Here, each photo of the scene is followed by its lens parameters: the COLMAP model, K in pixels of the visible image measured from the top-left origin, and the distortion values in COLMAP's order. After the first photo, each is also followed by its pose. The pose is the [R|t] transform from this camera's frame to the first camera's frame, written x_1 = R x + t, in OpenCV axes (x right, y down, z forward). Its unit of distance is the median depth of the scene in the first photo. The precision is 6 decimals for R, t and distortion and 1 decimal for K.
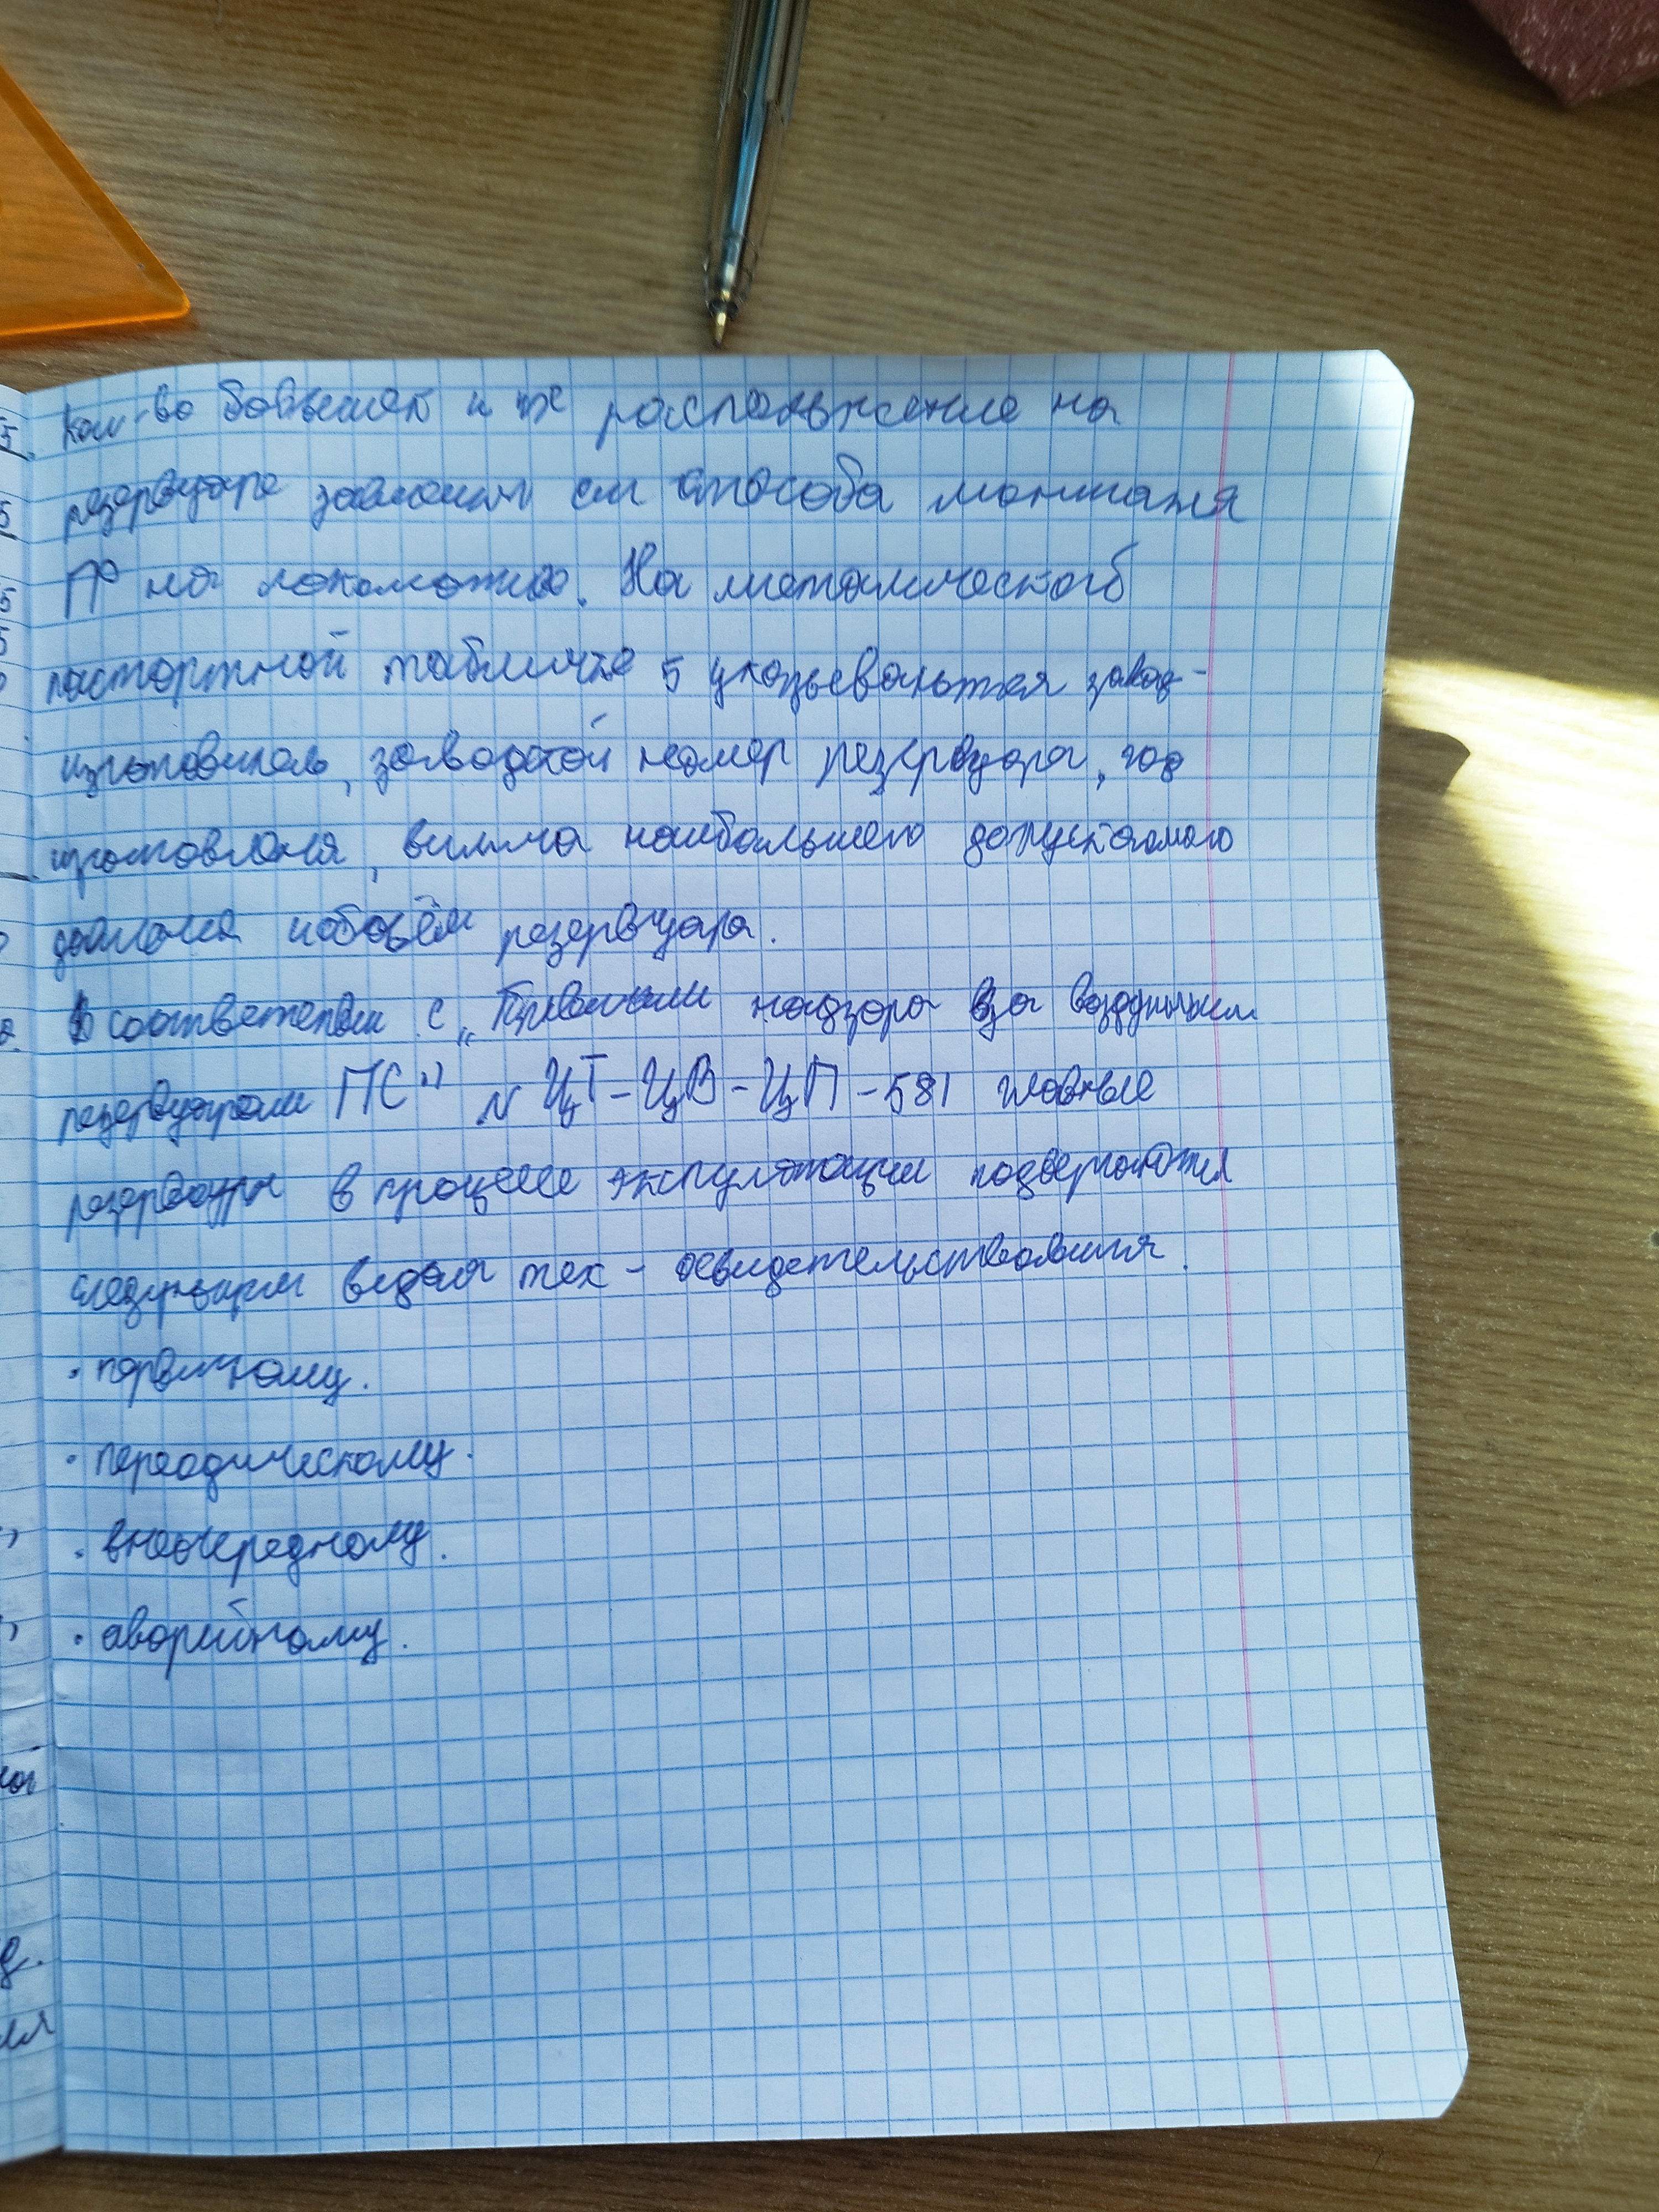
lens RADIAL K [[1649.6, 0, 835.4], [0, 1649.6, 1160.0], [0, 0, 1]] dist [-0.048756, 0.008198]
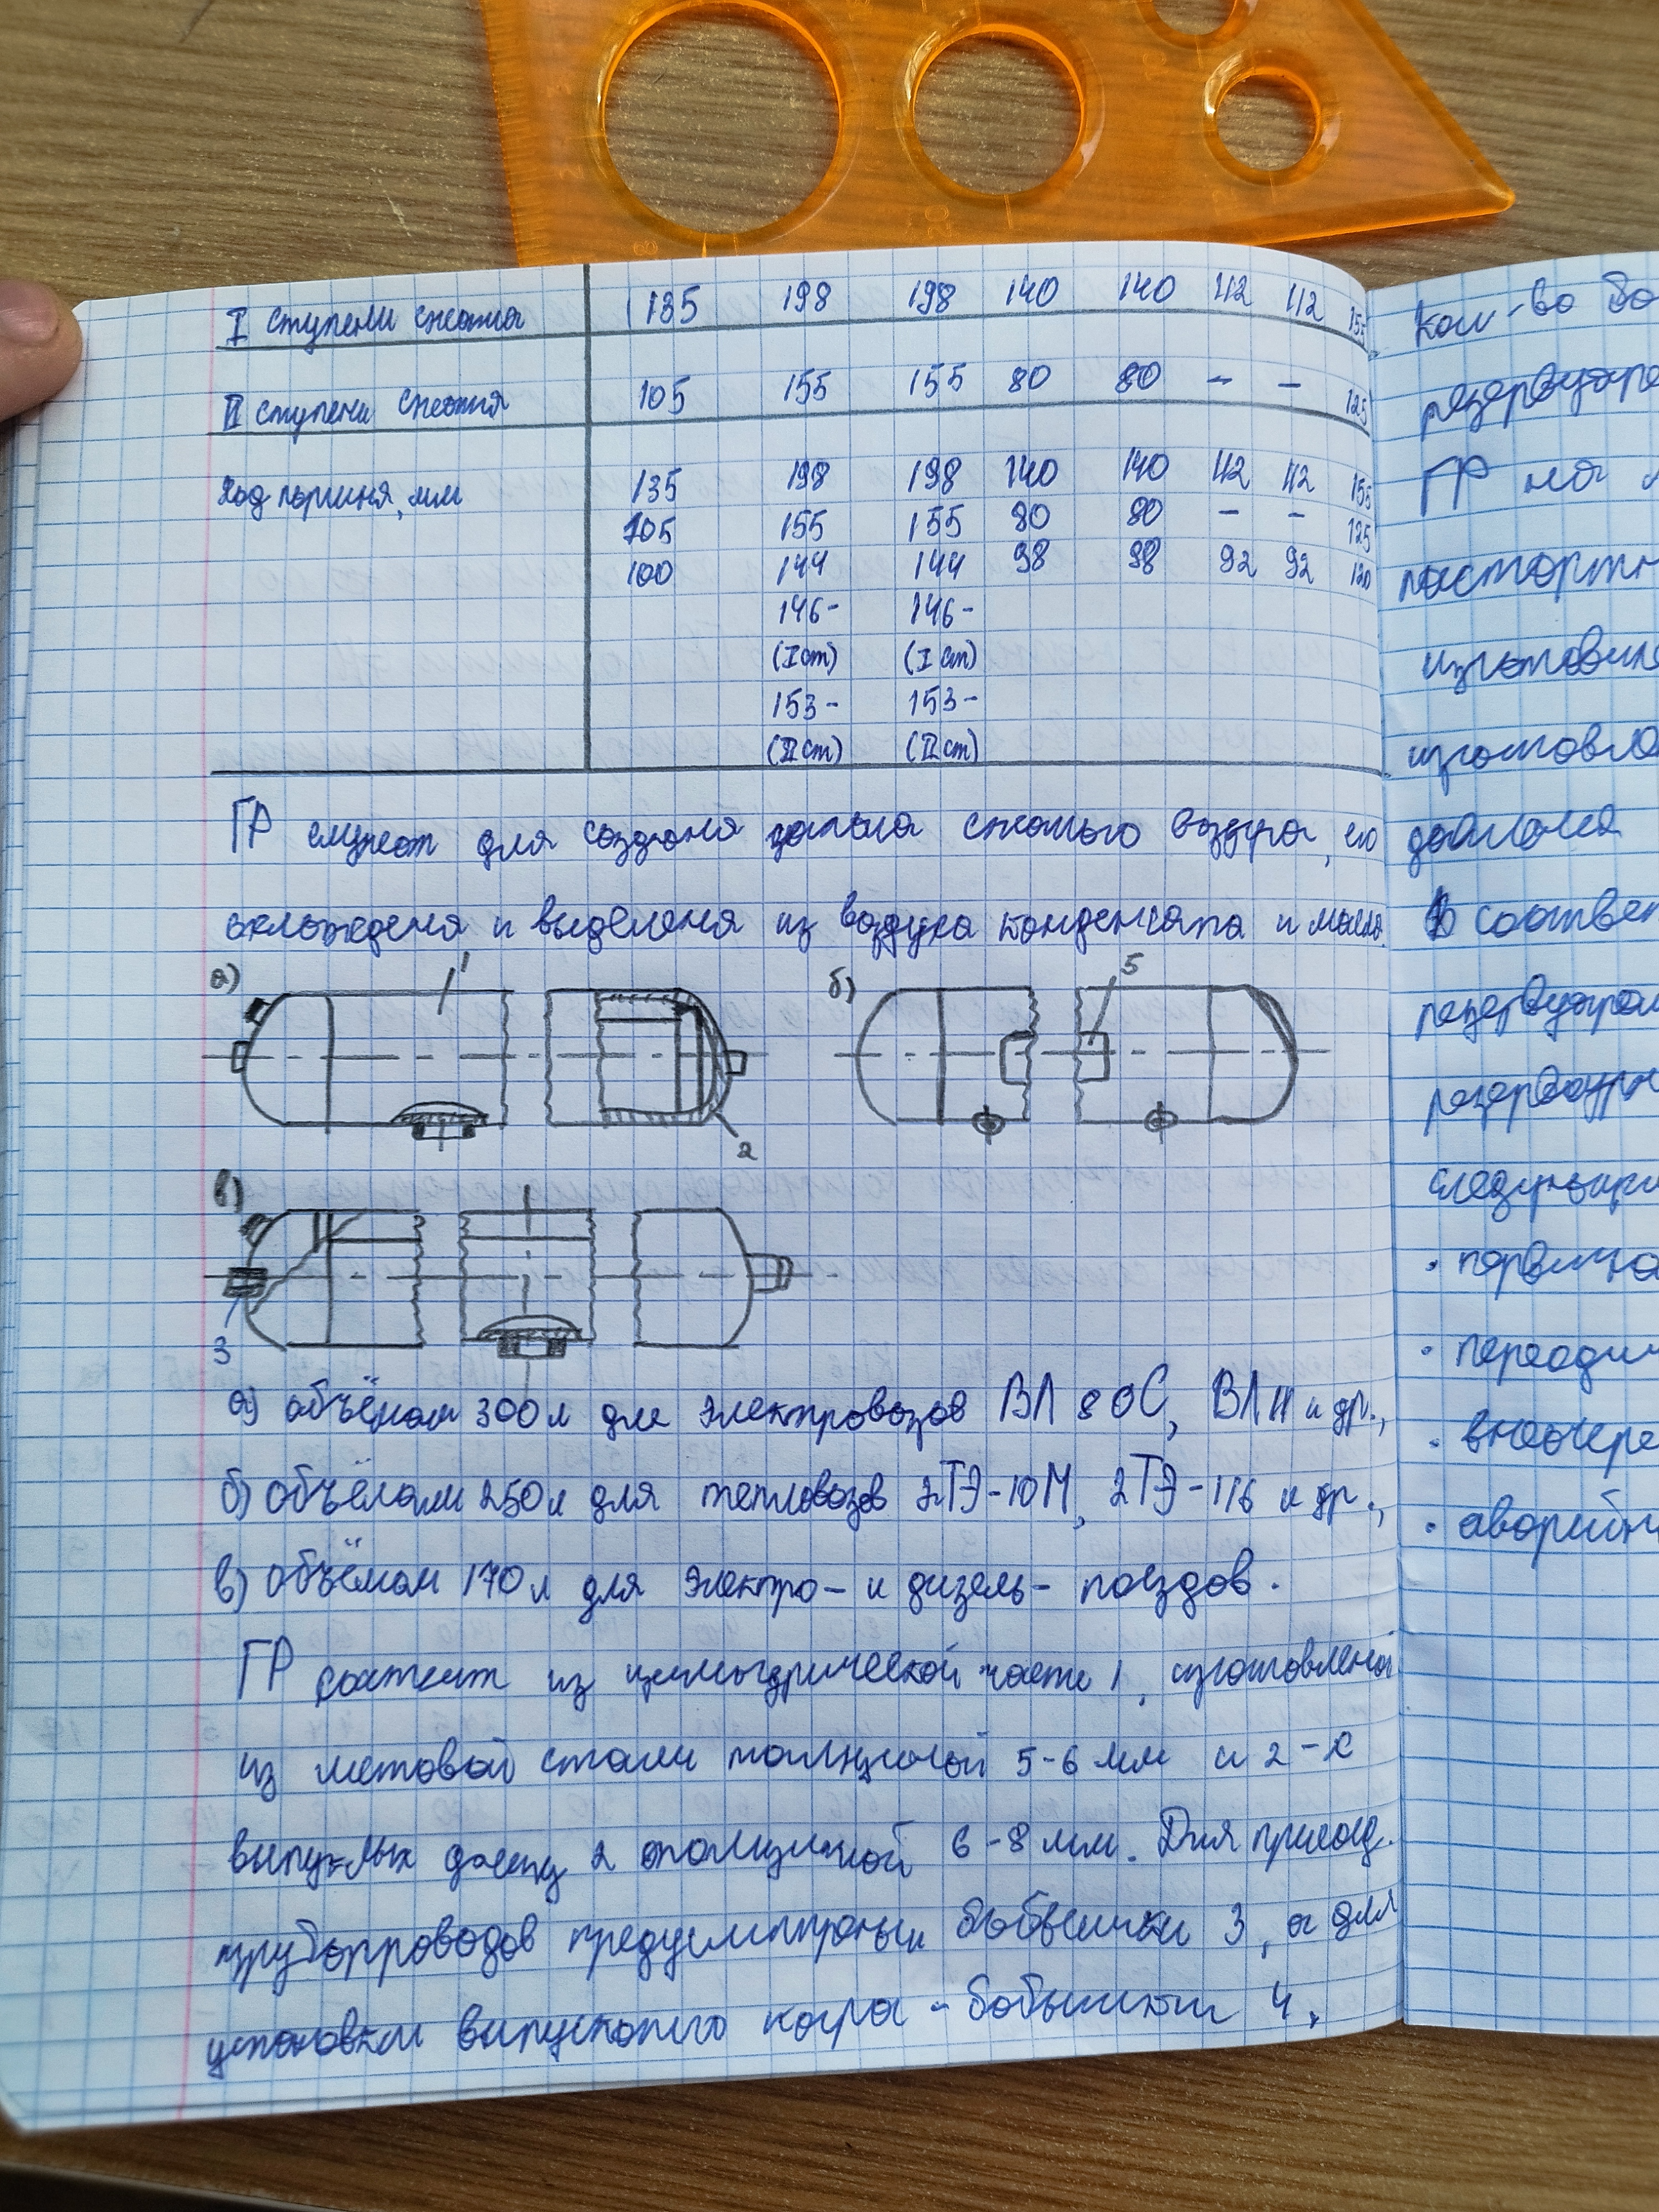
lens RADIAL K [[1649.6, 0, 835.4], [0, 1649.6, 1160.0], [0, 0, 1]] dist [-0.048756, 0.008198]
pose [[0.991688, 0.008453, -0.128389, -0.710472], [-0.005185, 0.999654, 0.025768, 0.041265], [0.128563, -0.024889, 0.991389, -0.054766]]
